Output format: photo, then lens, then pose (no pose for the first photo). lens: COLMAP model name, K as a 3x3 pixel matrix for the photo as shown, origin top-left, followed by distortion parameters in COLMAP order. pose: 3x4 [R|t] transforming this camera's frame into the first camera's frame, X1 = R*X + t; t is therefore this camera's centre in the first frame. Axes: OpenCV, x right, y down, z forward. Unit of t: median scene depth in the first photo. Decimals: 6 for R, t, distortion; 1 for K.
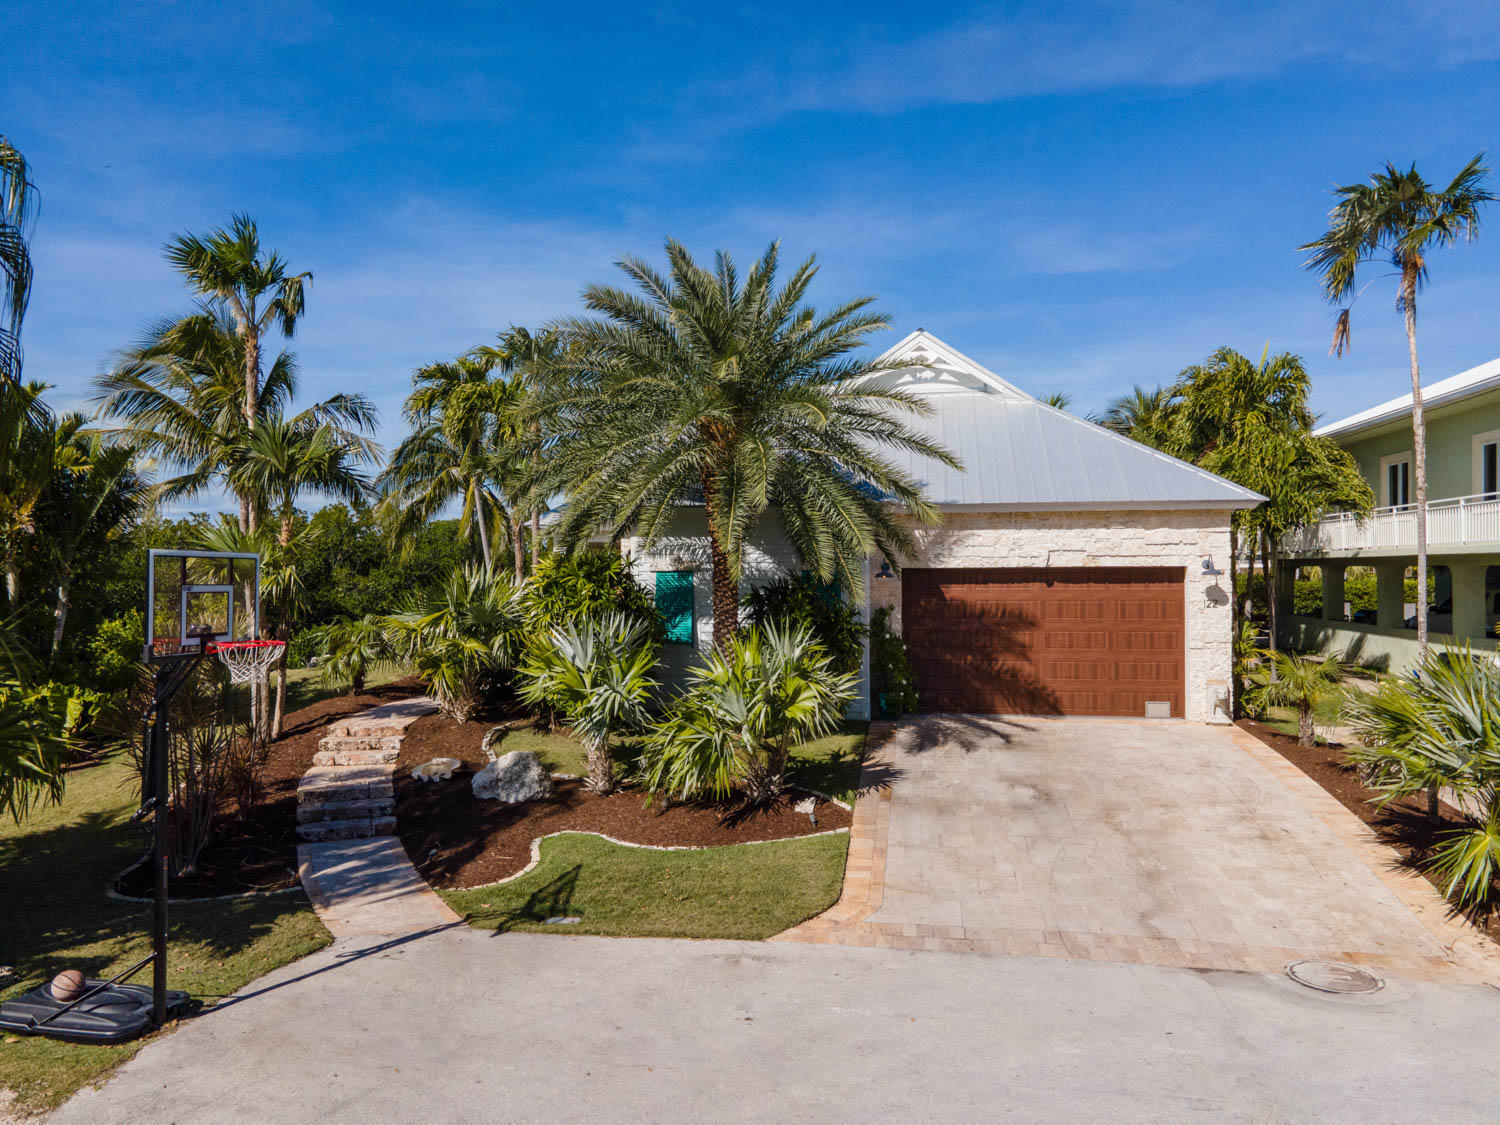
lens RADIAL K [[1110.1, 0, 762.8], [0, 1110.1, 562.3], [0, 0, 1]] dist [0.024809, 0.028470]
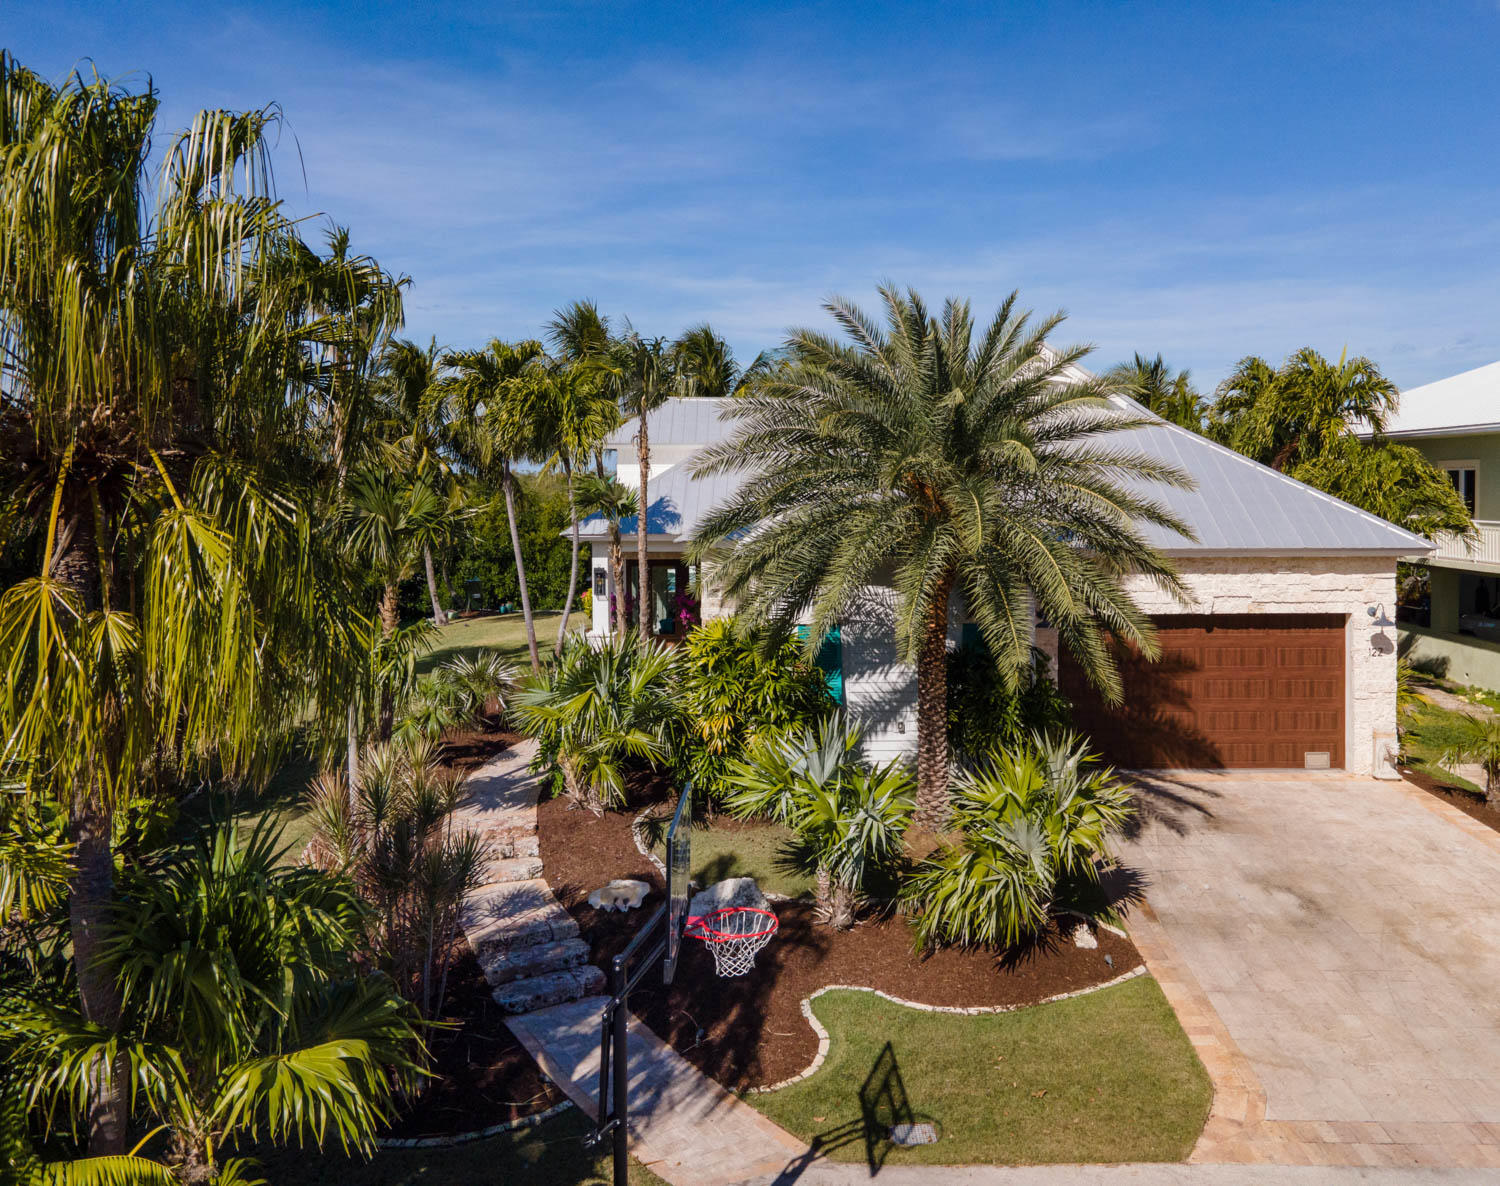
lens RADIAL K [[1184.0, 0, 750.1], [0, 1184.0, 472.3], [0, 0, 1]] dist [0.029810, 0.008940]
pose [[0.984684, -0.001131, 0.174344, -0.344010], [-0.003219, 0.999691, 0.024665, -0.157223], [-0.174318, -0.024849, 0.984376, 0.089737]]
